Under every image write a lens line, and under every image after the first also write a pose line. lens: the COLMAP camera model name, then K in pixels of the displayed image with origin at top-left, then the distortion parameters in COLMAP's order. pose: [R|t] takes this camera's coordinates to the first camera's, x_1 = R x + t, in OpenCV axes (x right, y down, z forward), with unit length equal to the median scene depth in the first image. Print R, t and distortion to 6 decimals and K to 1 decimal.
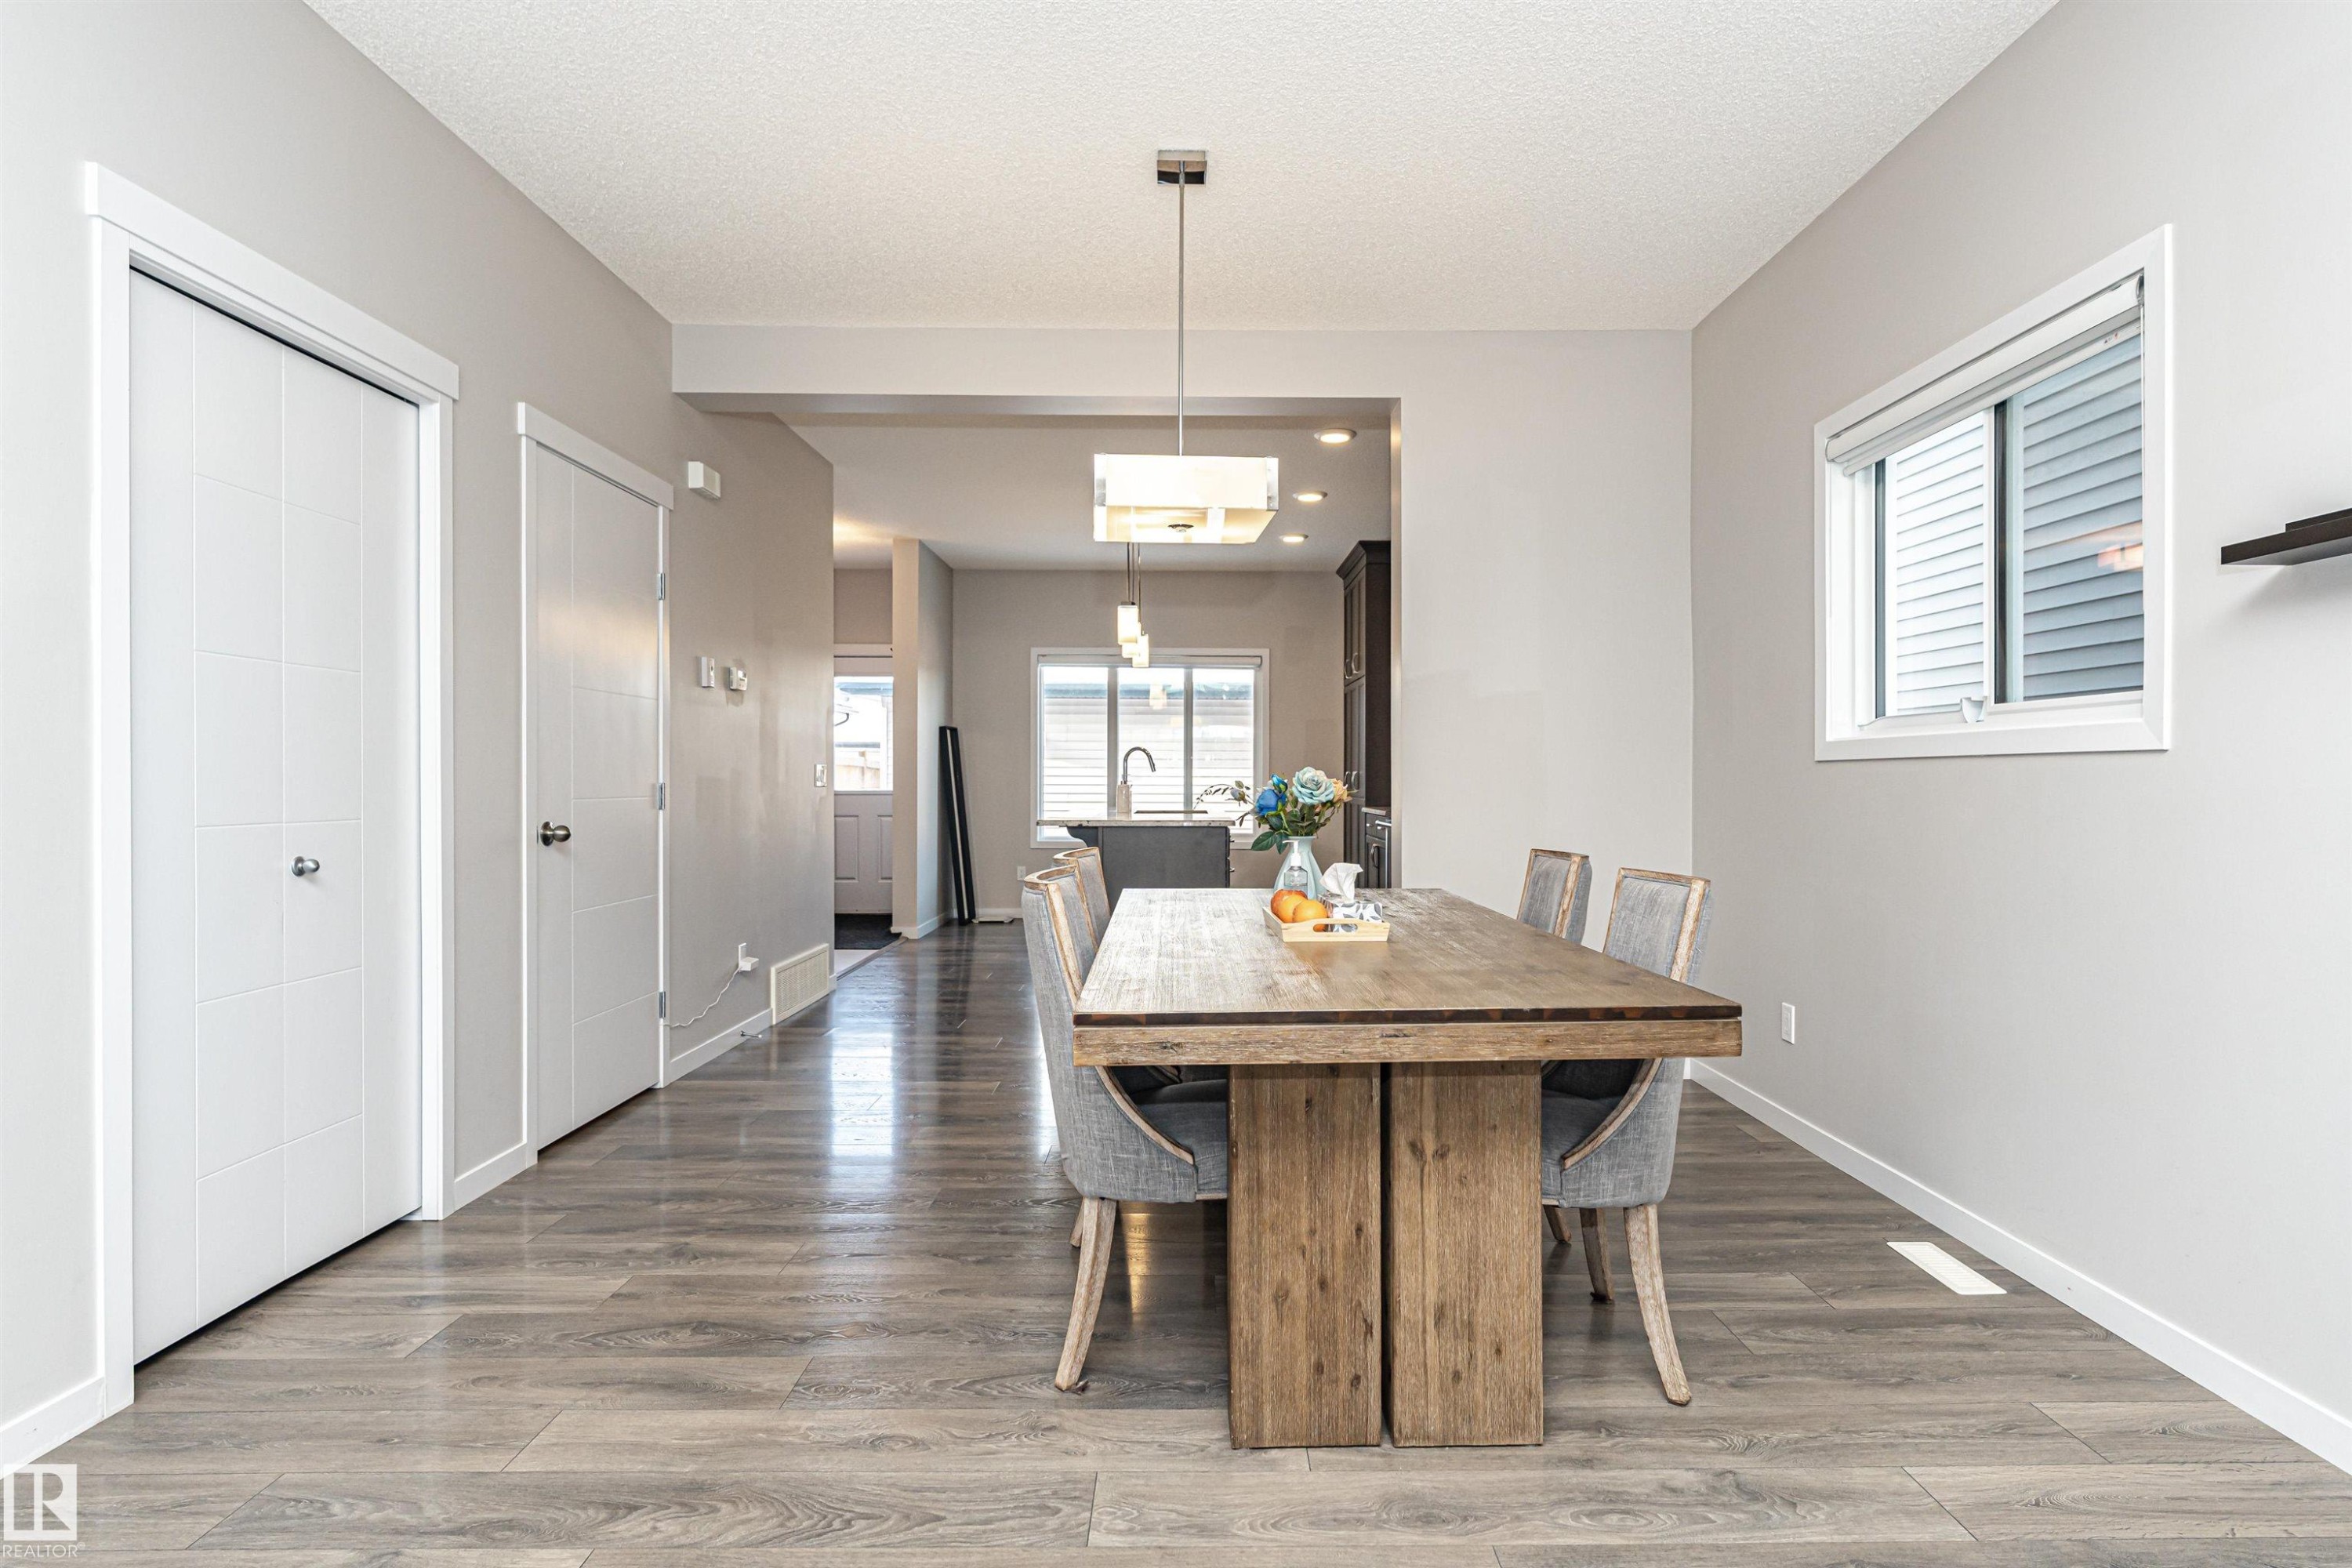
lens RADIAL K [[1299.5, 0, 1268.4], [0, 1299.5, 770.3], [0, 0, 1]] dist [-0.001013, 0.000172]
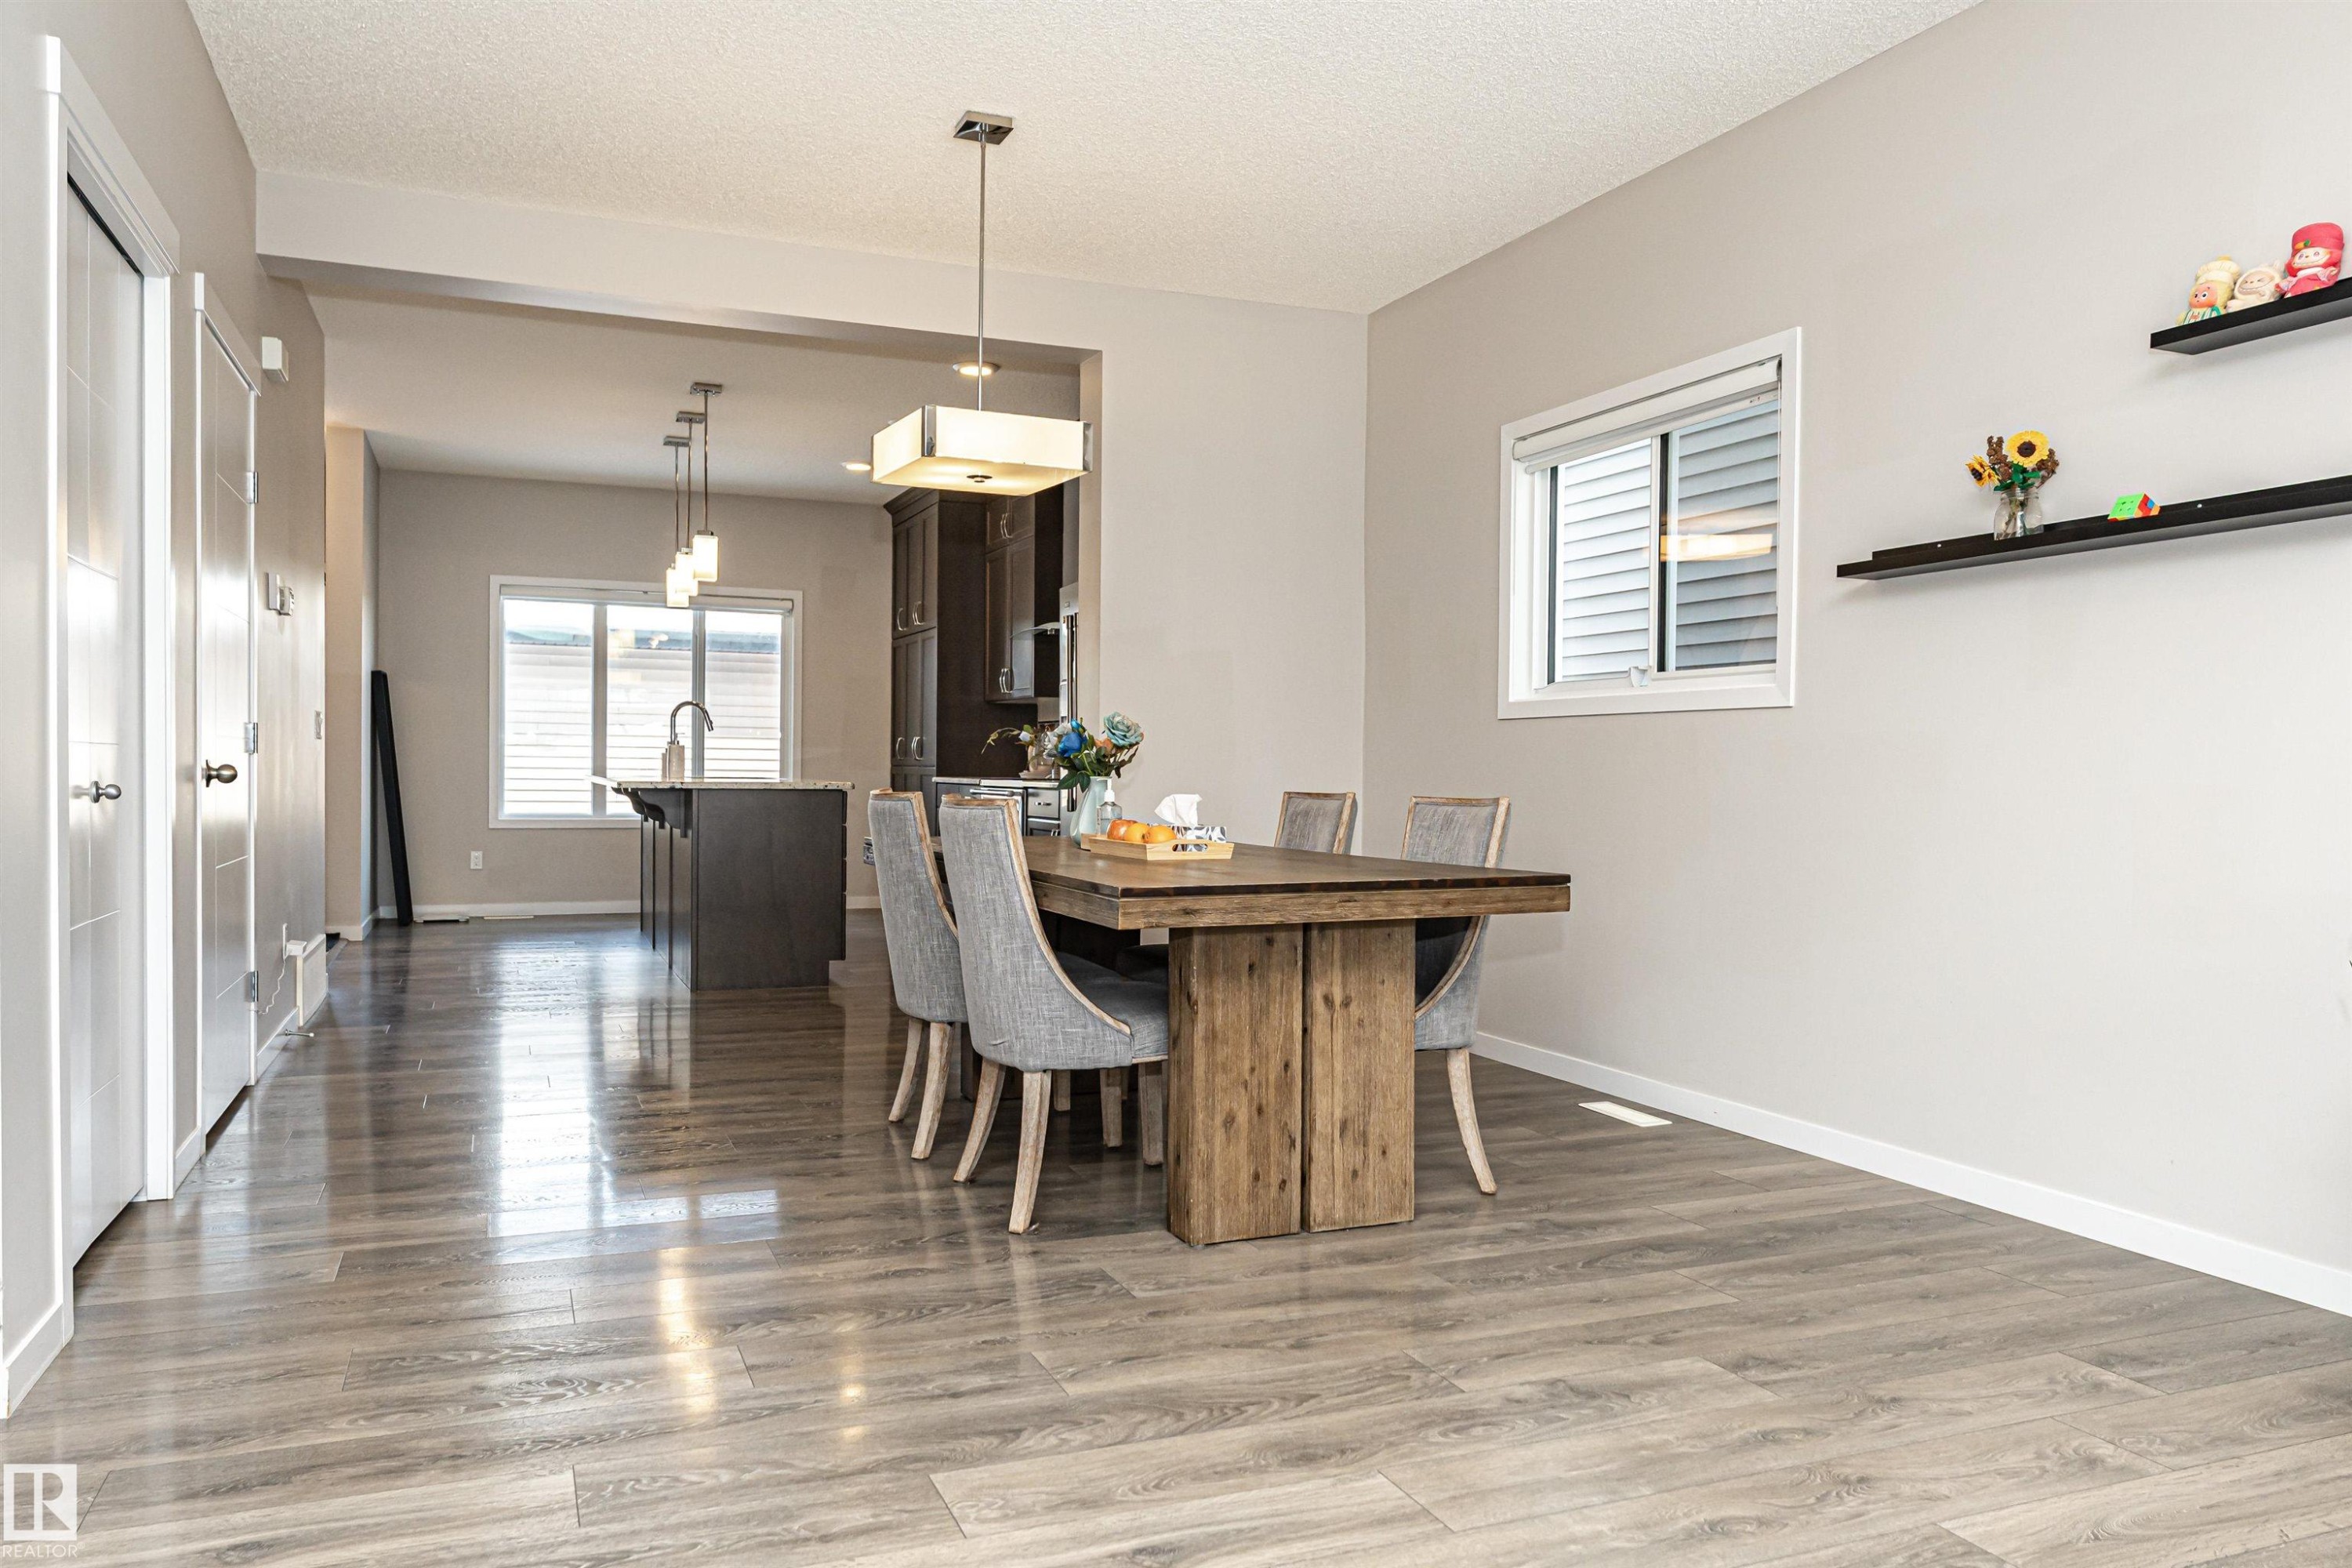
lens RADIAL K [[1712.1, 0, 1208.0], [0, 1712.1, 785.6], [0, 0, 1]] dist [-0.001285, -0.000553]
pose [[0.930827, 0.007177, 0.365390, -0.584076], [-0.012665, 0.999840, 0.012624, 0.056254], [-0.365241, -0.016378, 0.930769, -0.499710]]
